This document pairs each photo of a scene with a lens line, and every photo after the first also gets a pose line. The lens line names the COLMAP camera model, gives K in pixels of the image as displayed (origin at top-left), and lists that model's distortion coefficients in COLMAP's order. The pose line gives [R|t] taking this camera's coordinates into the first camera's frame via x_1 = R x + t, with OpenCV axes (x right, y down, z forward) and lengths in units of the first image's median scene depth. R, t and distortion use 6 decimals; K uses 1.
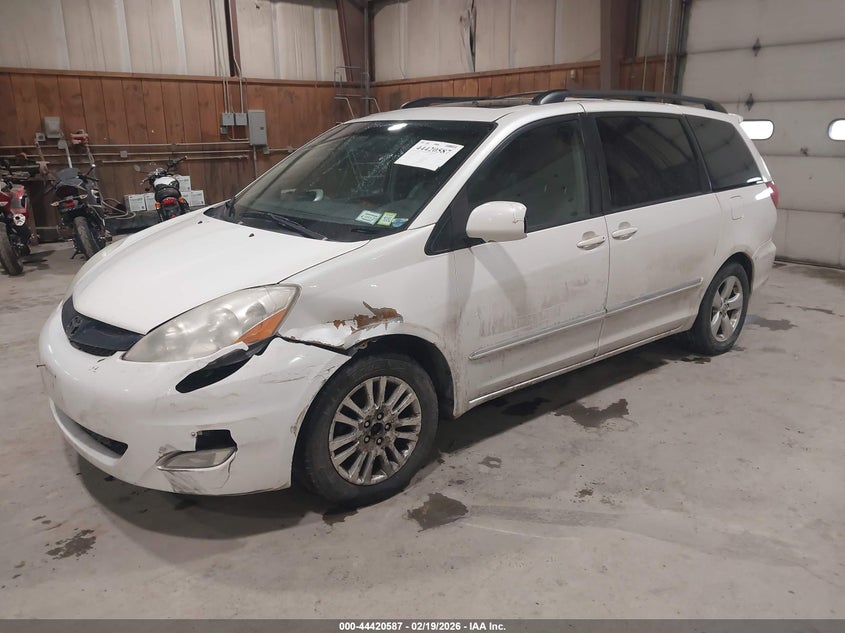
lens RADIAL K [[659.0, 0, 422.5], [0, 659.0, 316.5], [0, 0, 1]] dist [0.009072, -0.001520]
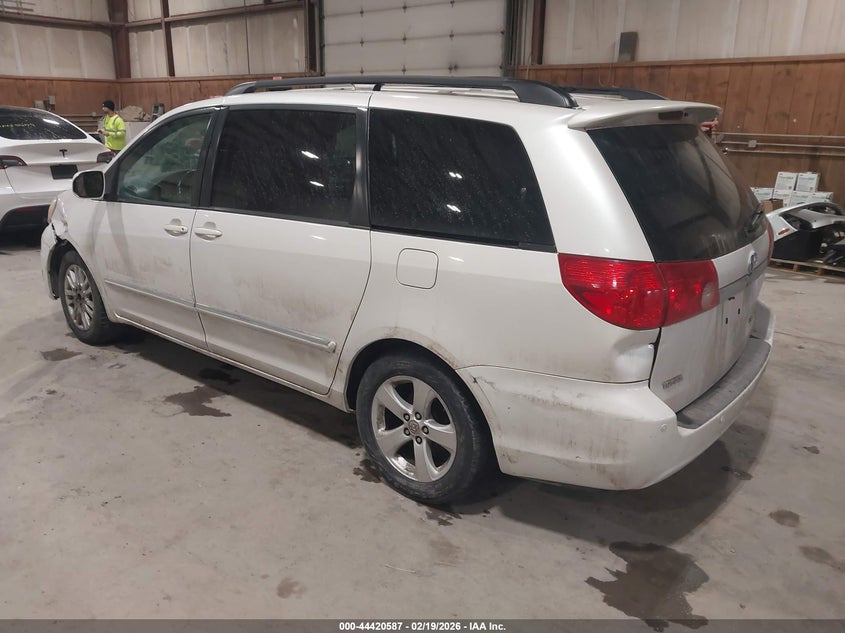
lens RADIAL K [[668.4, 0, 416.4], [0, 668.4, 319.3], [0, 0, 1]] dist [0.061723, -0.099855]
pose [[0.174035, 0.297413, -0.938753, 1.134238], [-0.280003, 0.928897, 0.242381, -0.286879], [0.944092, 0.220671, 0.244938, 0.935249]]
